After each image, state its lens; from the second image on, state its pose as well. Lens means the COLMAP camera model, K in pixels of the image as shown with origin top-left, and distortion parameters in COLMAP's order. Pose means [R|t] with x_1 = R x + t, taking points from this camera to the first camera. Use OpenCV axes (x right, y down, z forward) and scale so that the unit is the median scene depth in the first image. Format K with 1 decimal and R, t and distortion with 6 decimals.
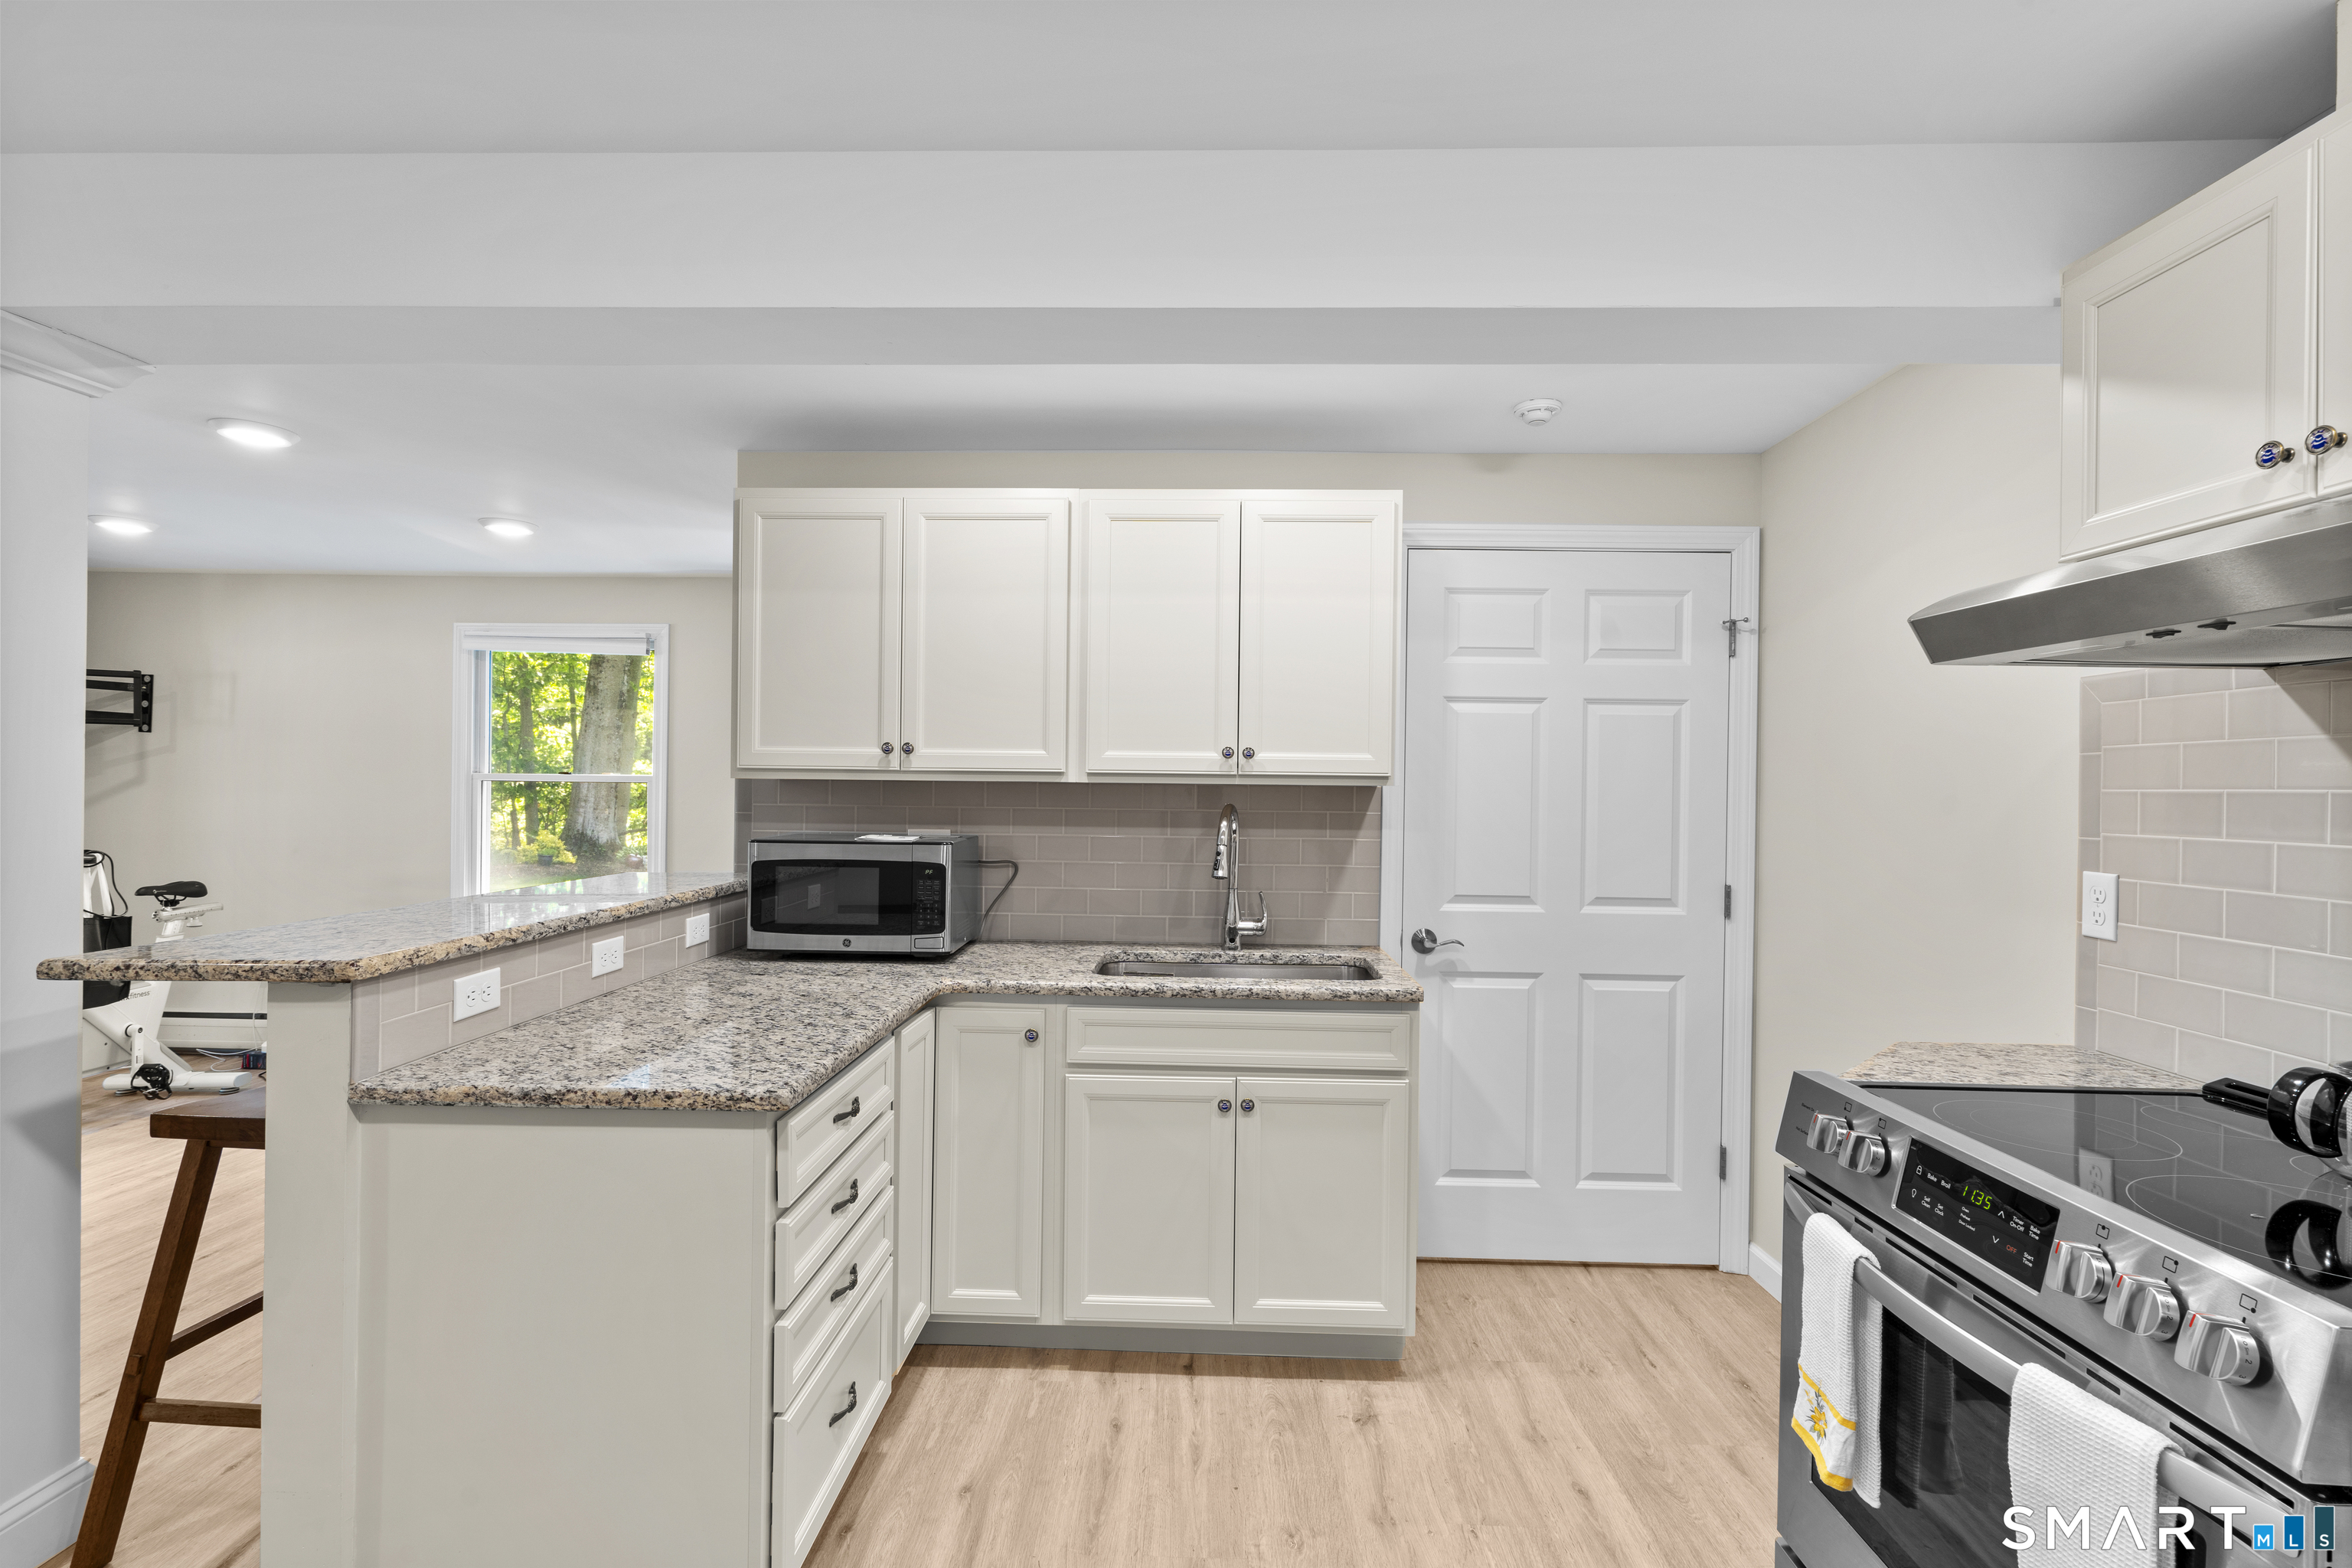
lens RADIAL K [[1054.9, 0, 1183.3], [0, 1054.9, 781.7], [0, 0, 1]] dist [-0.008510, 0.003048]
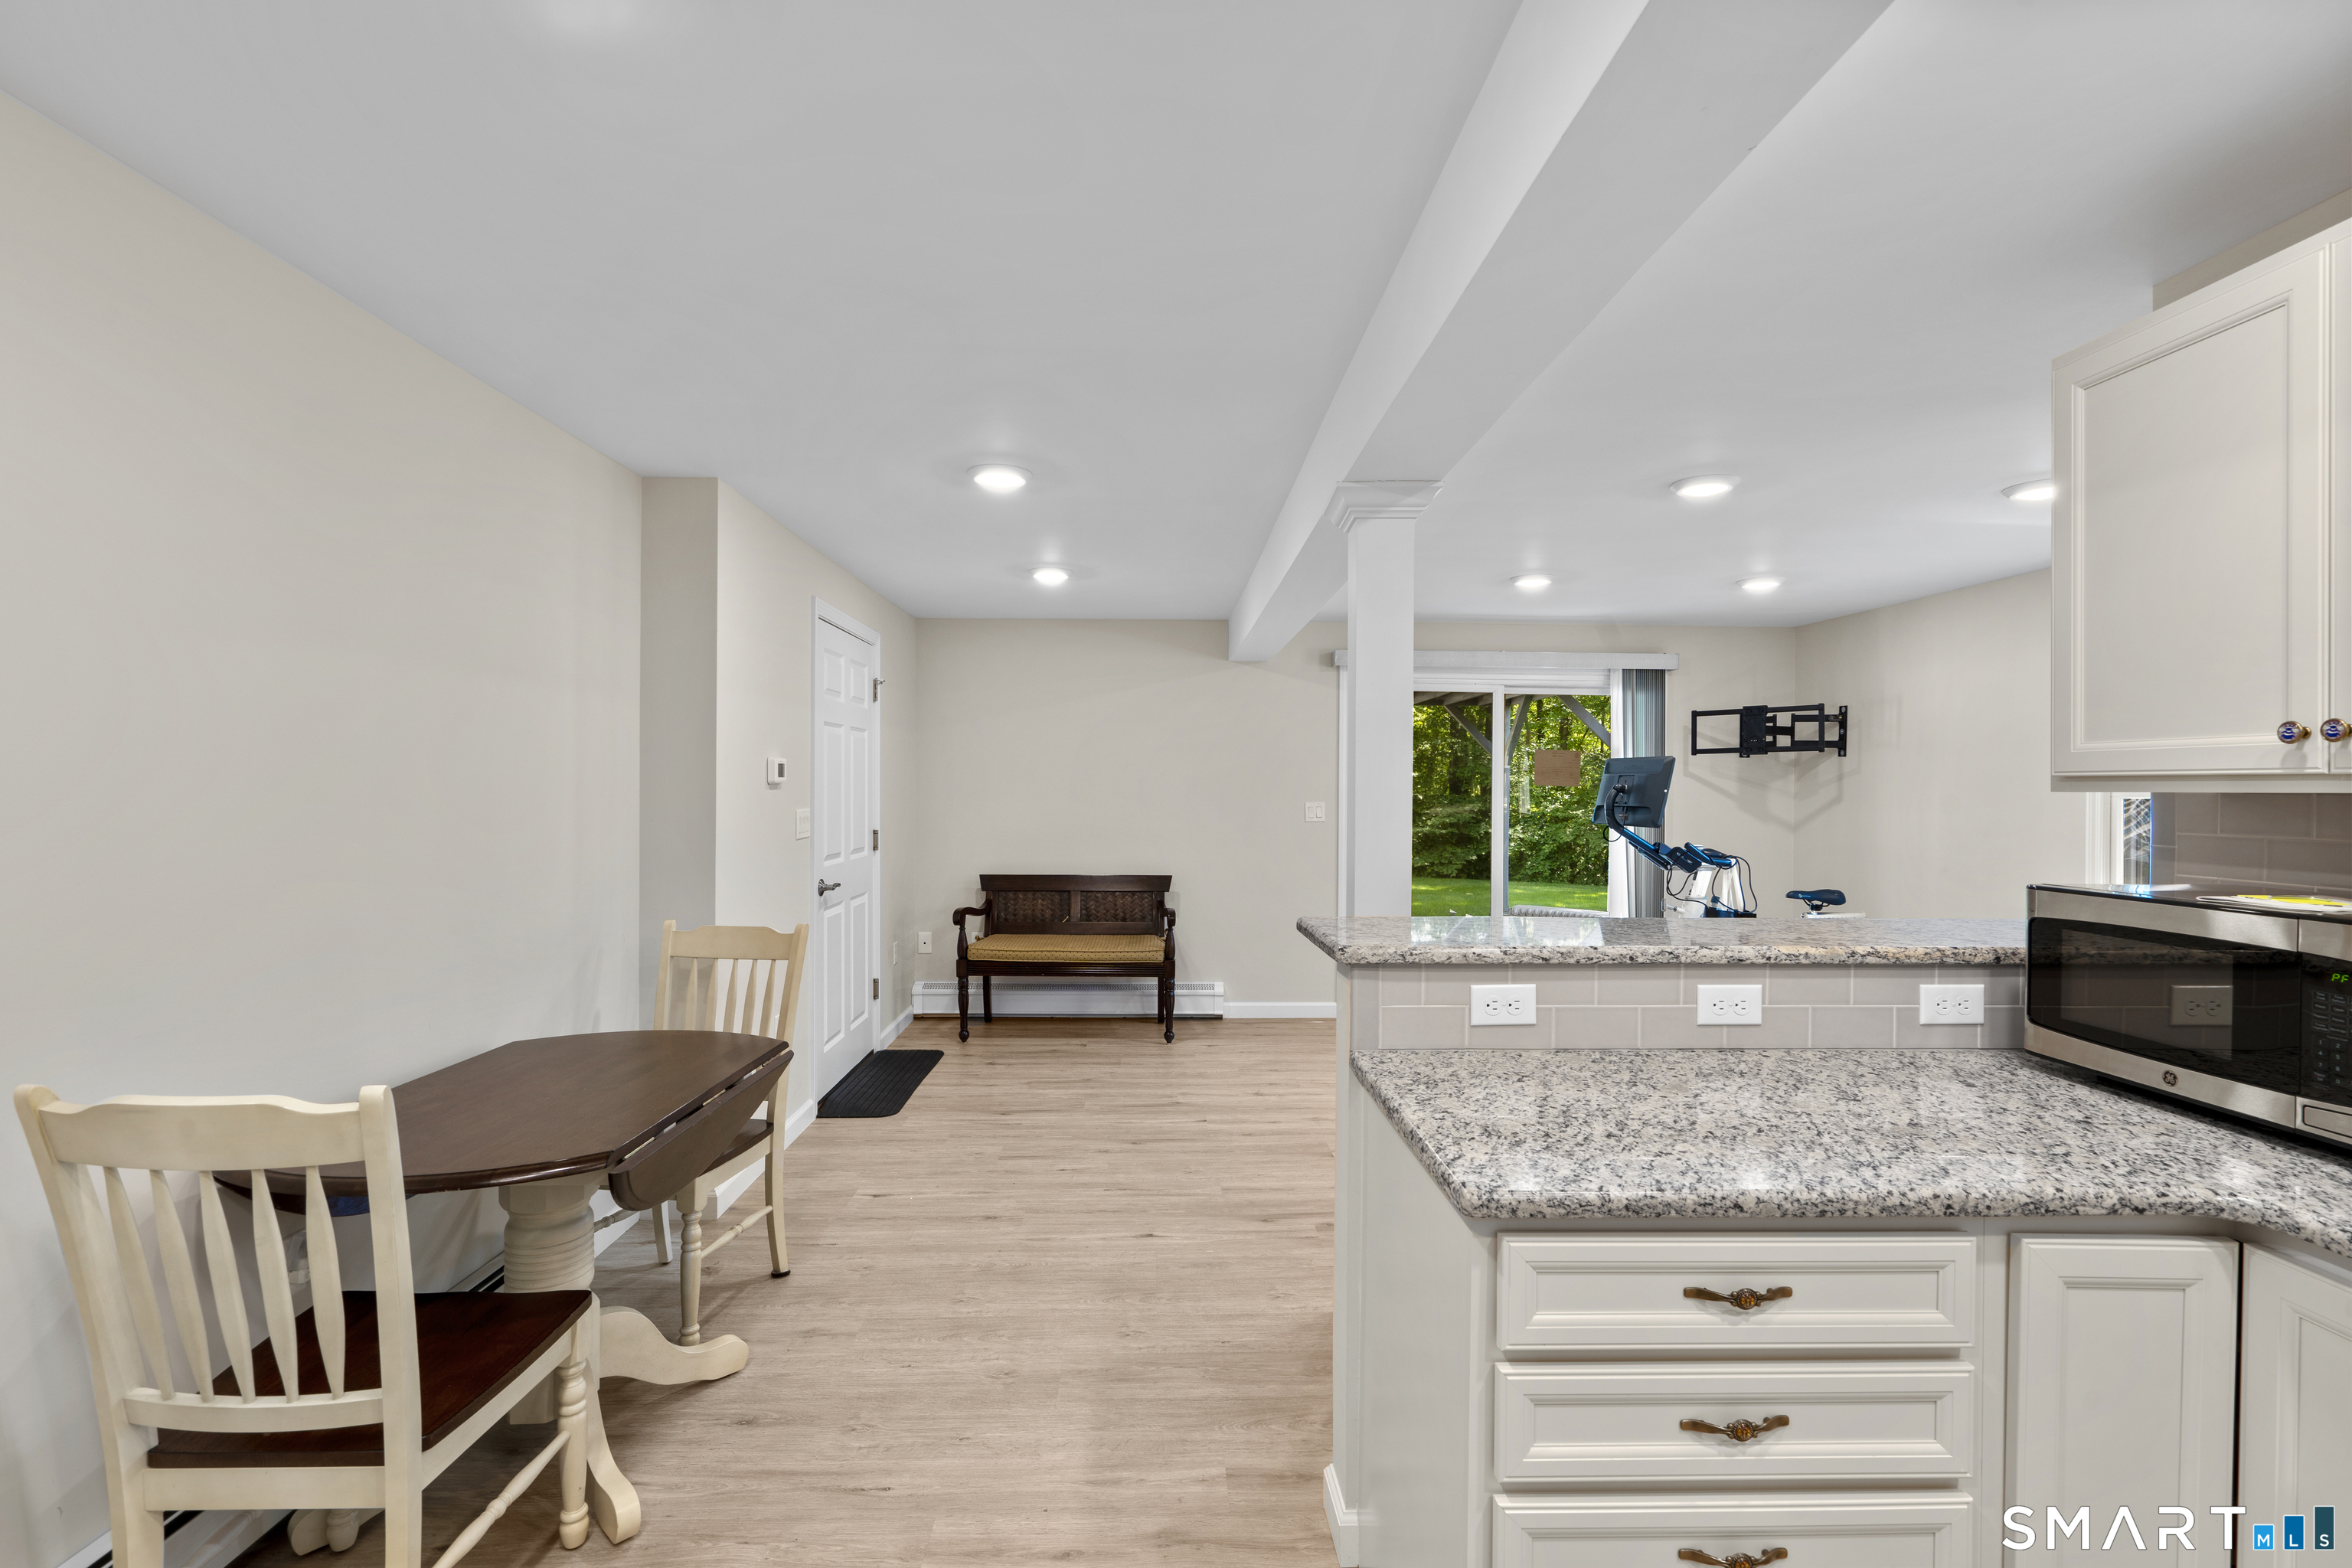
lens RADIAL K [[1054.9, 0, 1171.6], [0, 1054.9, 789.1], [0, 0, 1]] dist [-0.008510, 0.003048]
pose [[0.042582, -0.010479, -0.999038, 0.224382], [-0.002718, 0.999940, -0.010604, 0.003705], [0.999089, 0.003167, 0.042550, 0.431245]]
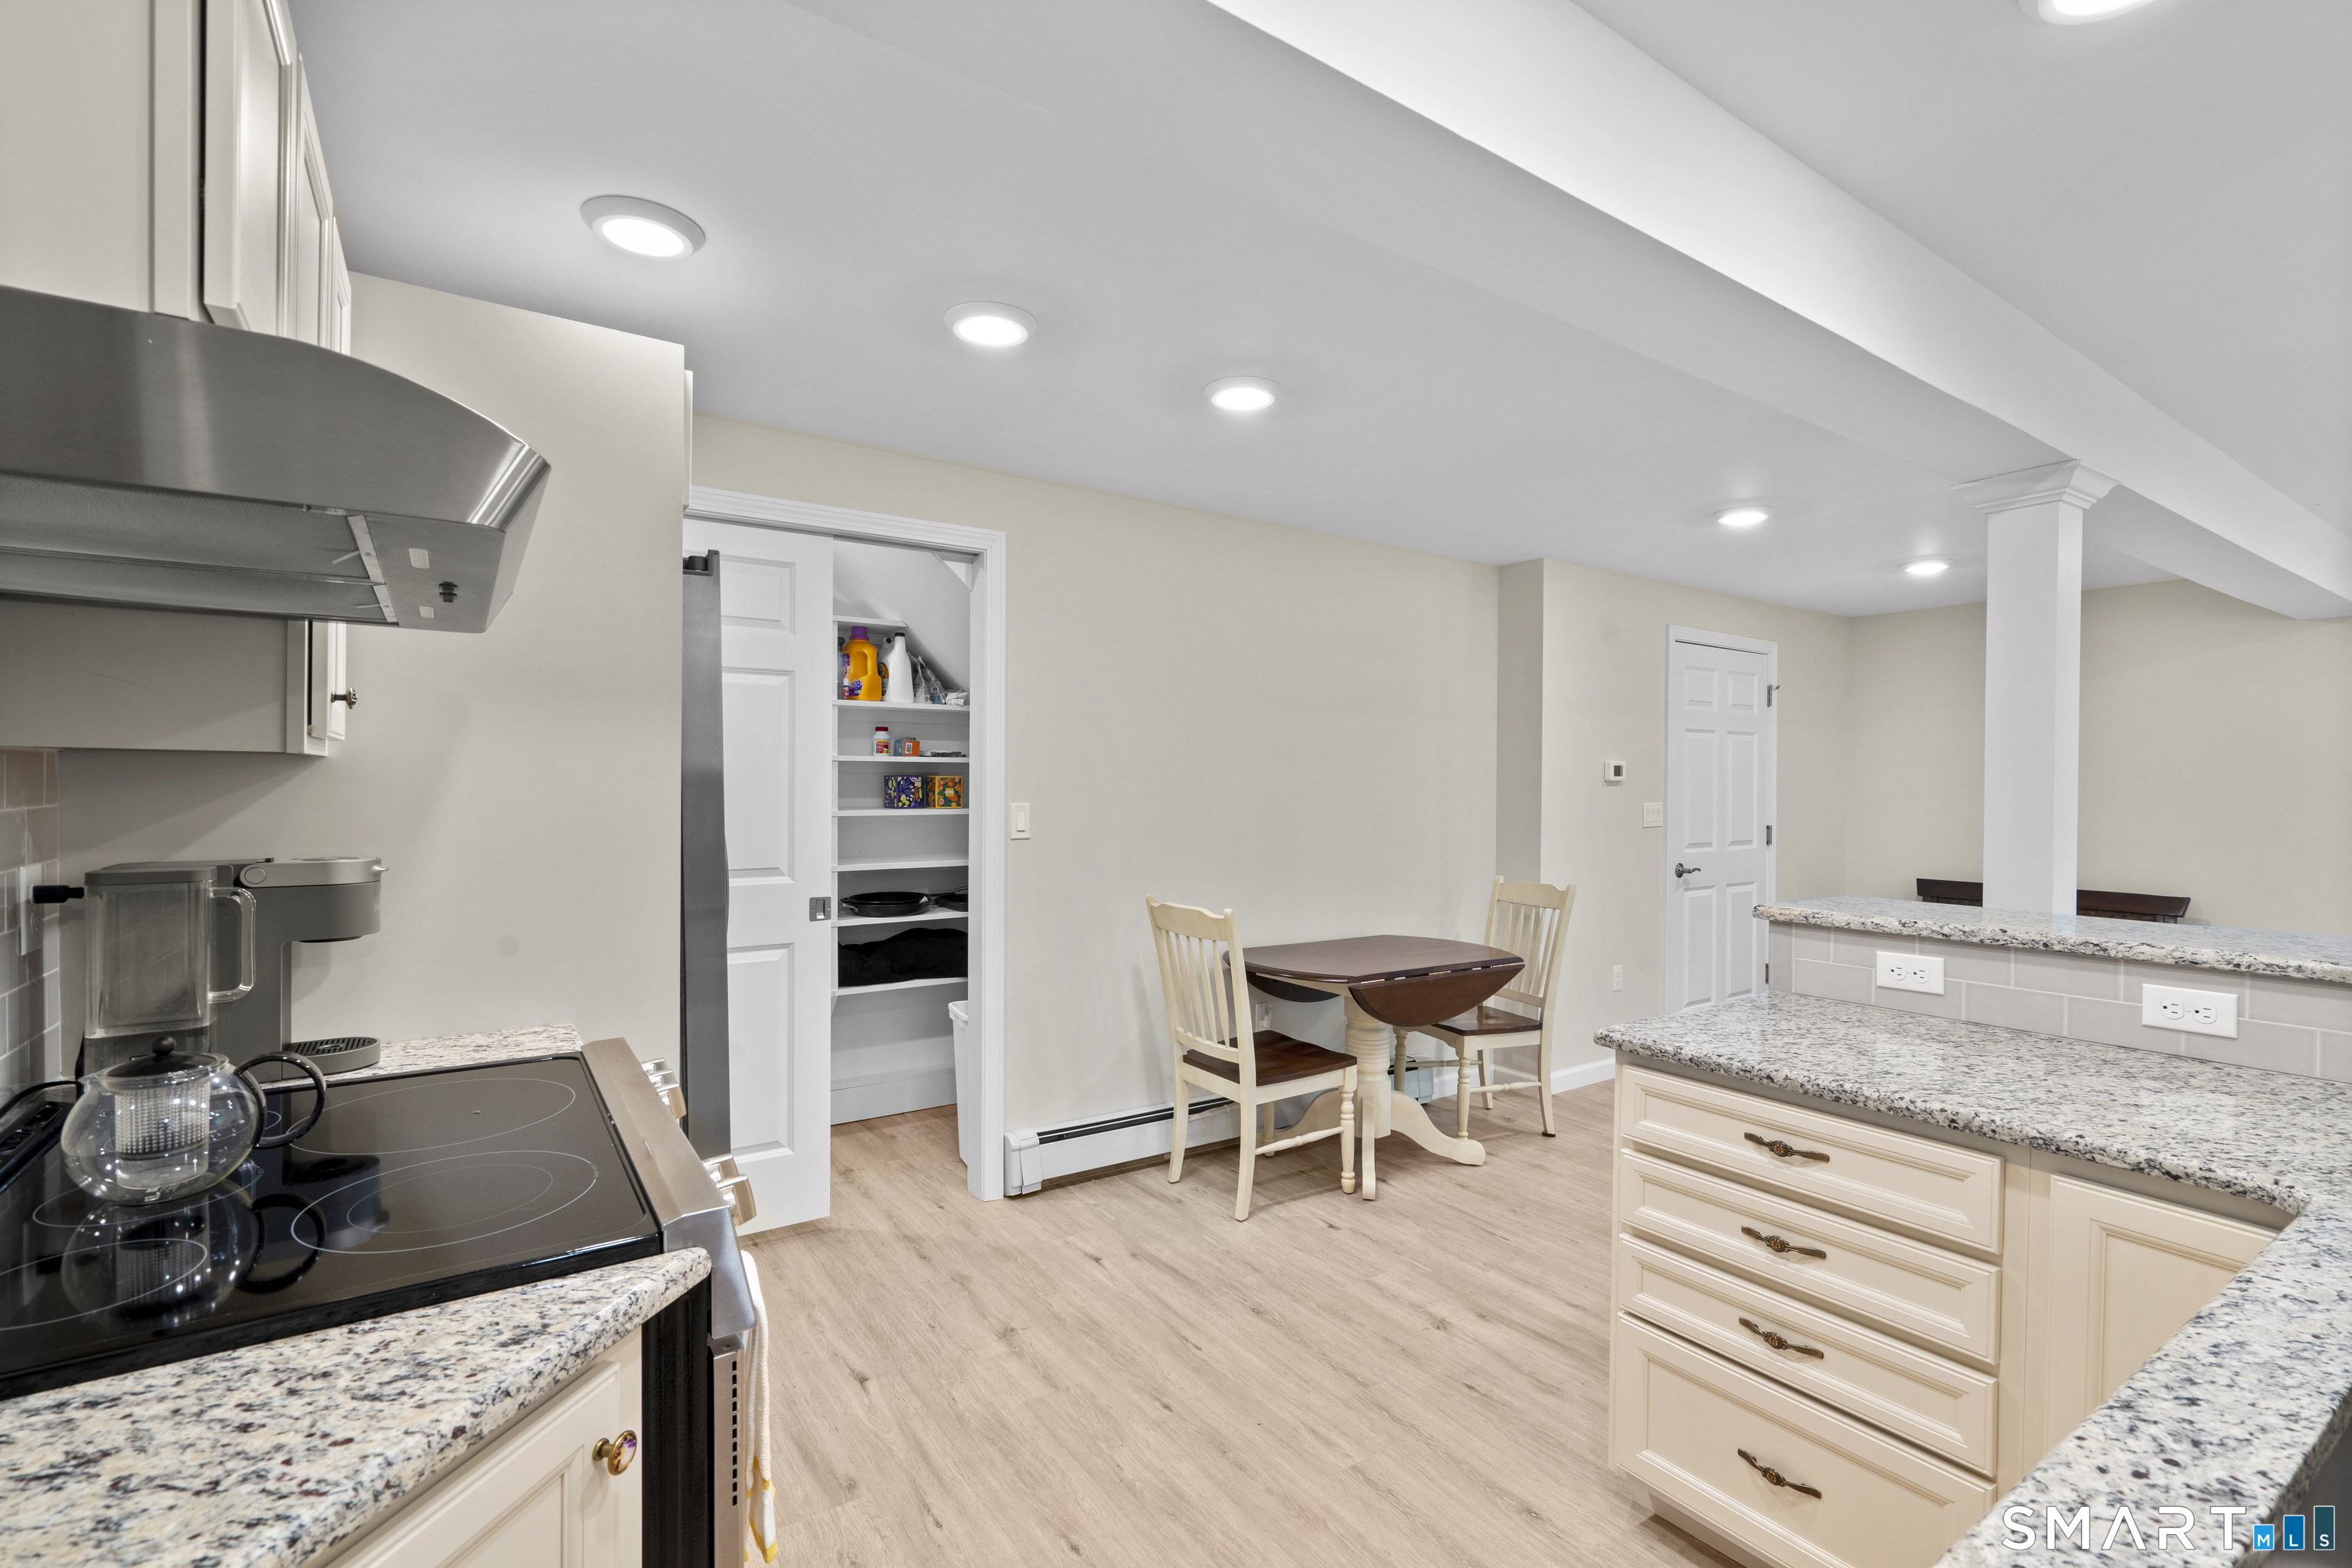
lens RADIAL K [[1054.9, 0, 1173.4], [0, 1054.9, 788.3], [0, 0, 1]] dist [-0.008510, 0.003048]
pose [[-0.815288, -0.015871, -0.578838, 0.433482], [-0.017068, 0.999849, -0.003374, 0.013383], [0.578804, 0.007128, -0.815436, 0.991790]]
